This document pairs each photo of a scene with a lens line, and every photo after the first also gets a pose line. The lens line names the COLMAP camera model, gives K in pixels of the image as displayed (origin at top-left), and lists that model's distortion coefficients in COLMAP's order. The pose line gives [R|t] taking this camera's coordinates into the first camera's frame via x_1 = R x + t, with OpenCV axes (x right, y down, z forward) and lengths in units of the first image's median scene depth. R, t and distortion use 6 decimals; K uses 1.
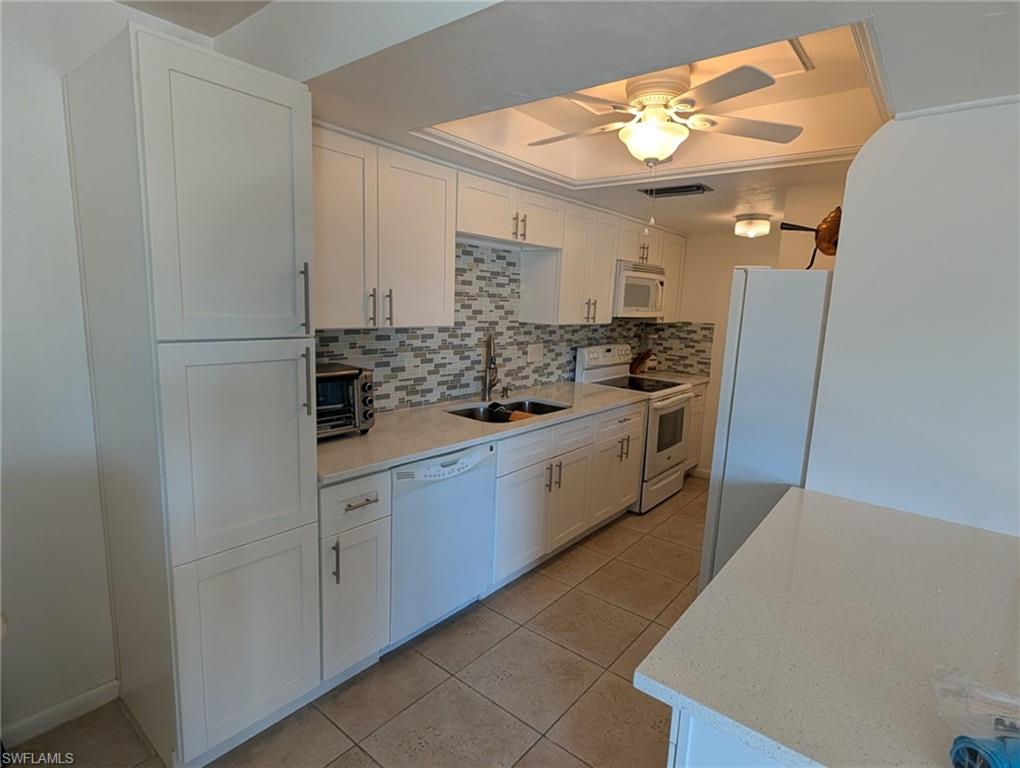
lens RADIAL K [[532.5, 0, 519.8], [0, 532.5, 389.3], [0, 0, 1]] dist [-0.002879, -0.000213]
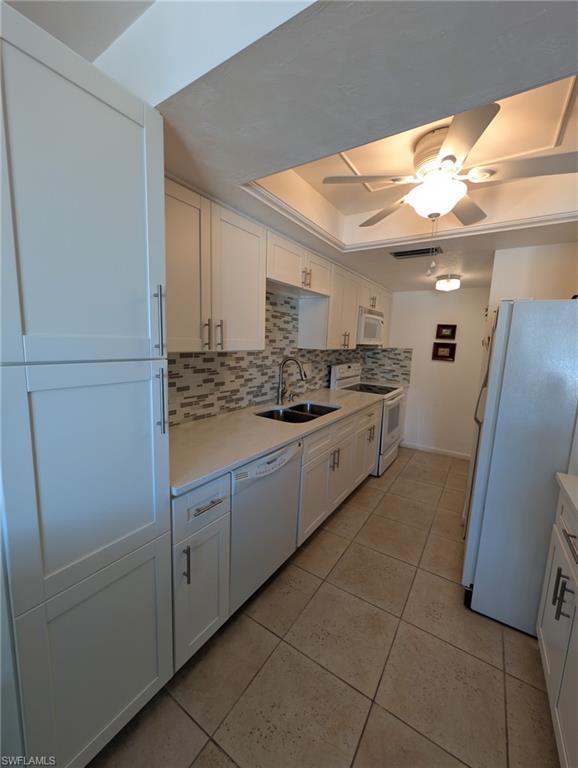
lens RADIAL K [[303.9, 0, 289.0], [0, 303.9, 384.0], [0, 0, 1]] dist [0.000681, 0.000178]
pose [[0.995950, -0.021061, 0.087406, -0.107737], [0.022726, 0.999578, -0.018097, -0.017203], [-0.086988, 0.020010, 0.996008, 0.206920]]
